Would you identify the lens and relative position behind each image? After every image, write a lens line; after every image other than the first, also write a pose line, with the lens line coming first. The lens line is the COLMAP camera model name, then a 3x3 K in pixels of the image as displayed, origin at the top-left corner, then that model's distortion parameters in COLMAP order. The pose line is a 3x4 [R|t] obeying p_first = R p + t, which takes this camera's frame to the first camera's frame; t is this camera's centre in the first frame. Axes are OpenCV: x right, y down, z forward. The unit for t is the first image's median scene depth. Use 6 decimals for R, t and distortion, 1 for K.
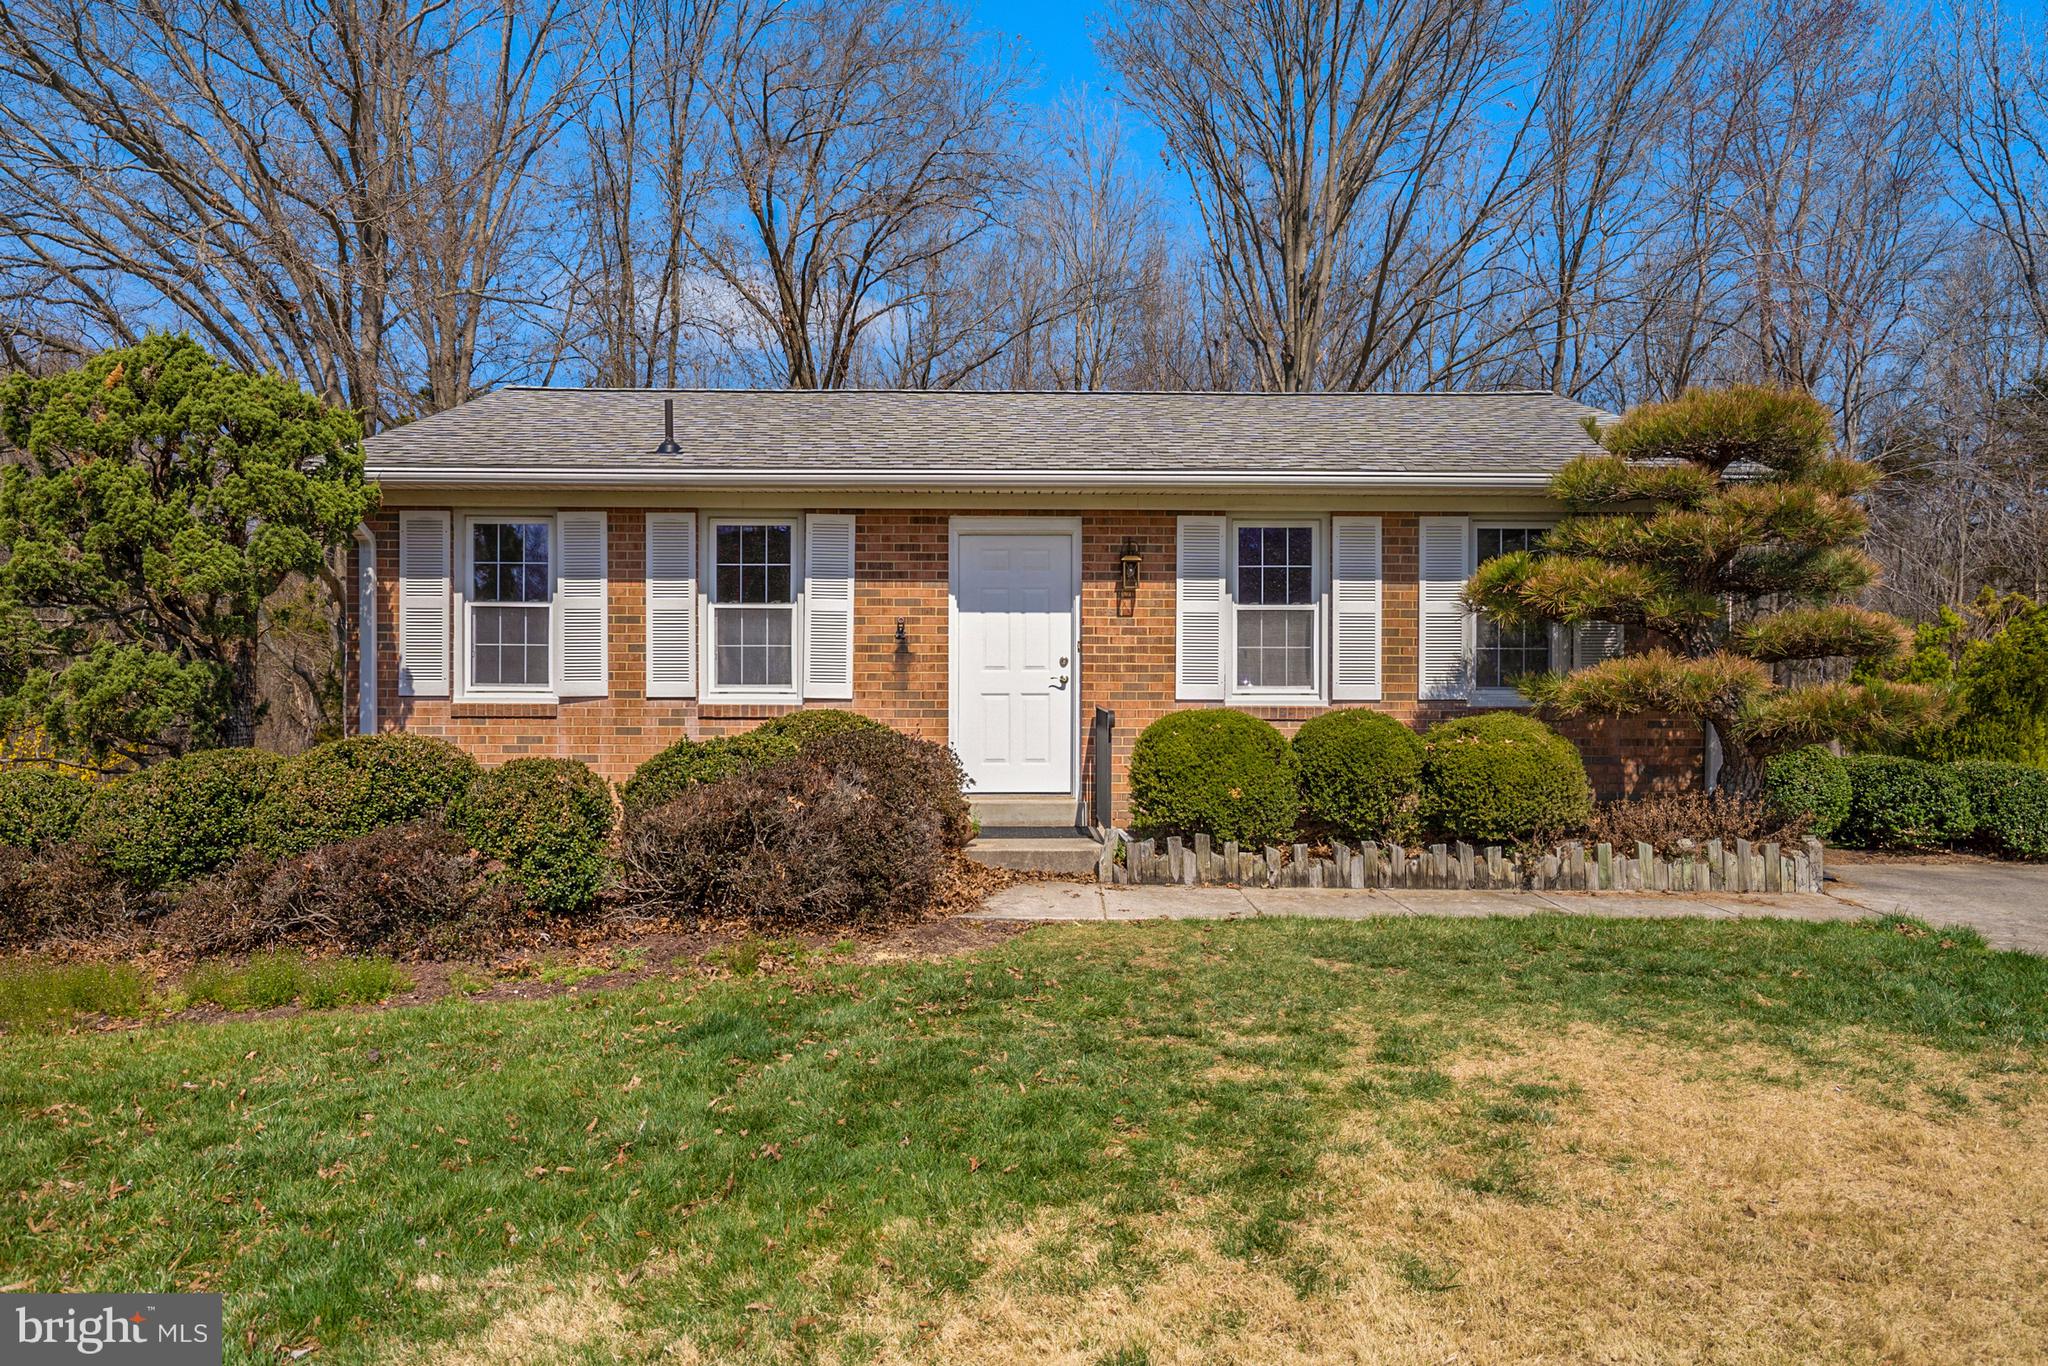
lens RADIAL K [[1401.5, 0, 1024.0], [0, 1401.5, 683.0], [0, 0, 1]] dist [0.007331, 0.002888]
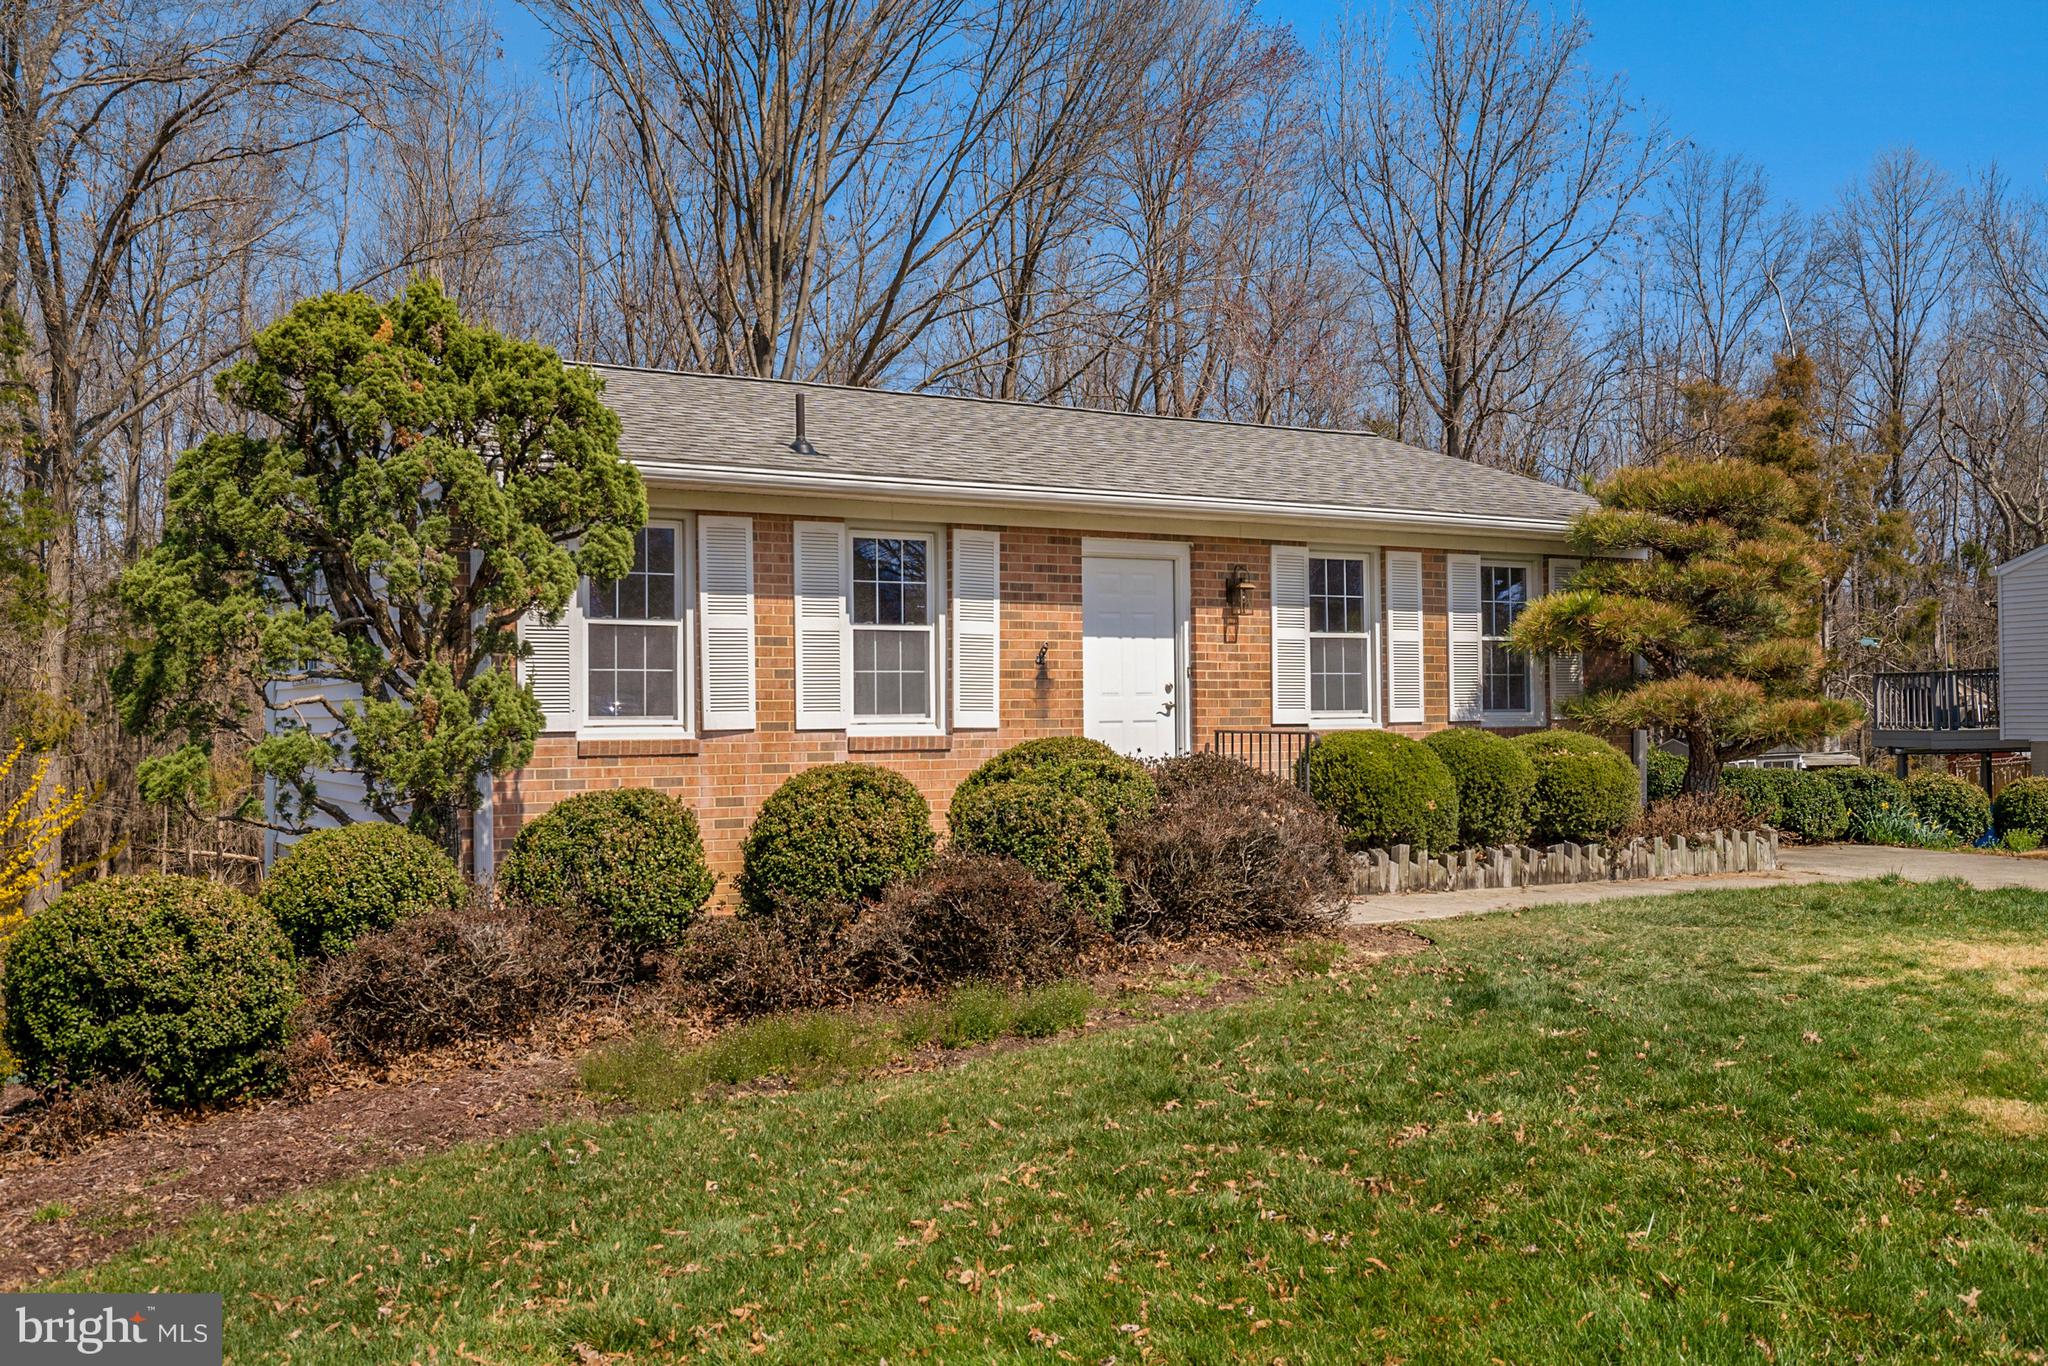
lens RADIAL K [[1802.9, 0, 1028.1], [0, 1802.9, 680.4], [0, 0, 1]] dist [0.007029, -0.002807]
pose [[0.868492, -0.001753, 0.495700, -0.701081], [0.016077, 0.999567, -0.024632, 0.009402], [-0.495442, 0.029362, 0.868145, -0.055628]]
